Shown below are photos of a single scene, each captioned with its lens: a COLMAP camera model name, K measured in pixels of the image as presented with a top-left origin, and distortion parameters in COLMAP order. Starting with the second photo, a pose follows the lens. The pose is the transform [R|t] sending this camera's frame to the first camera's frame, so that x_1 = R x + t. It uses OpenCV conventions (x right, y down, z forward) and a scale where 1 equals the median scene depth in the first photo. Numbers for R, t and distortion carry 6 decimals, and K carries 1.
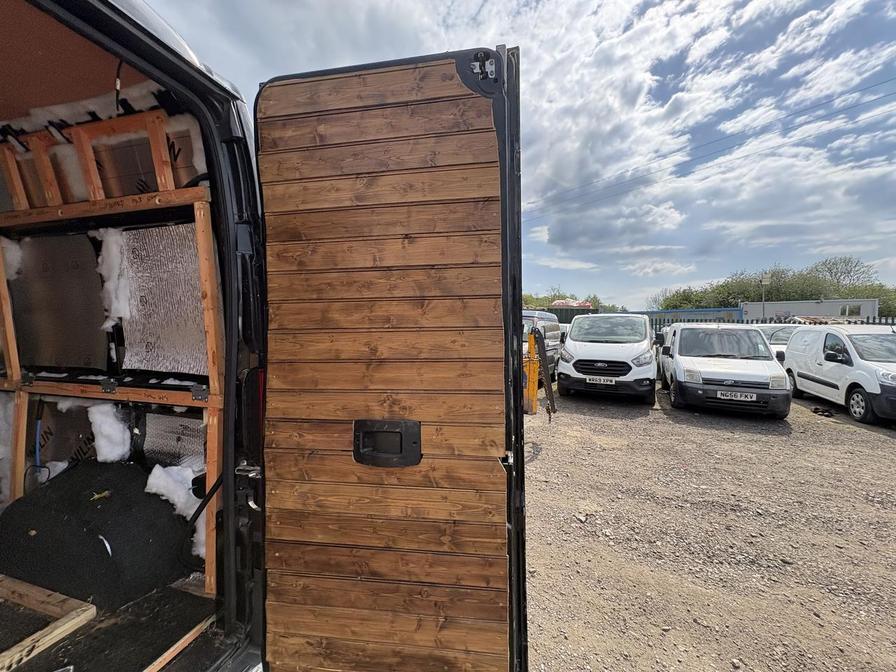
lens RADIAL K [[356.8, 0, 434.4], [0, 356.8, 342.8], [0, 0, 1]] dist [0.000392, -0.000238]
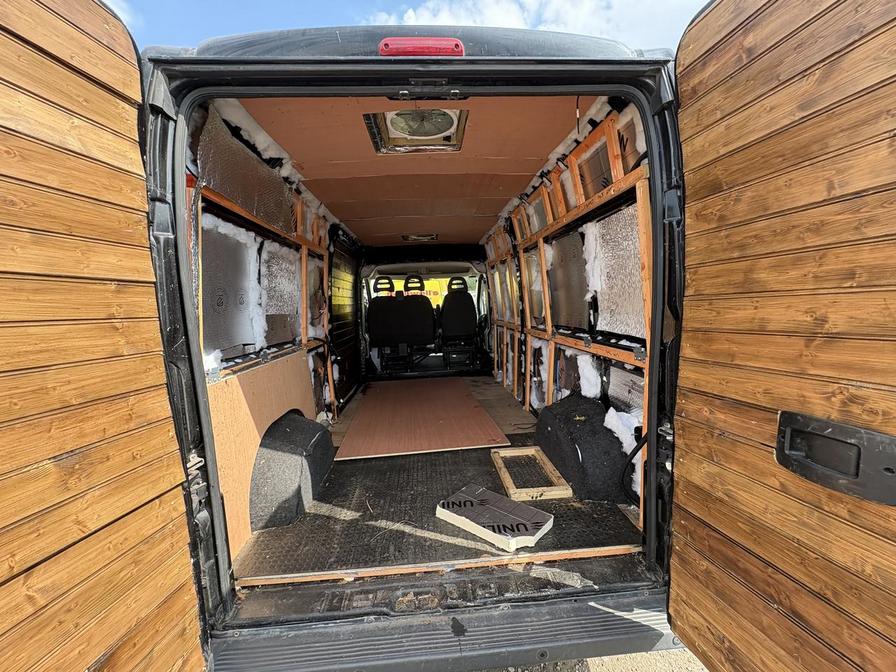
lens RADIAL K [[356.8, 0, 453.1], [0, 356.8, 345.0], [0, 0, 1]] dist [0.000392, -0.000238]
pose [[0.339793, 0.090133, -0.936171, 0.228330], [0.005582, 0.995186, 0.097841, -0.003520], [0.940484, -0.038472, 0.337654, 0.071920]]
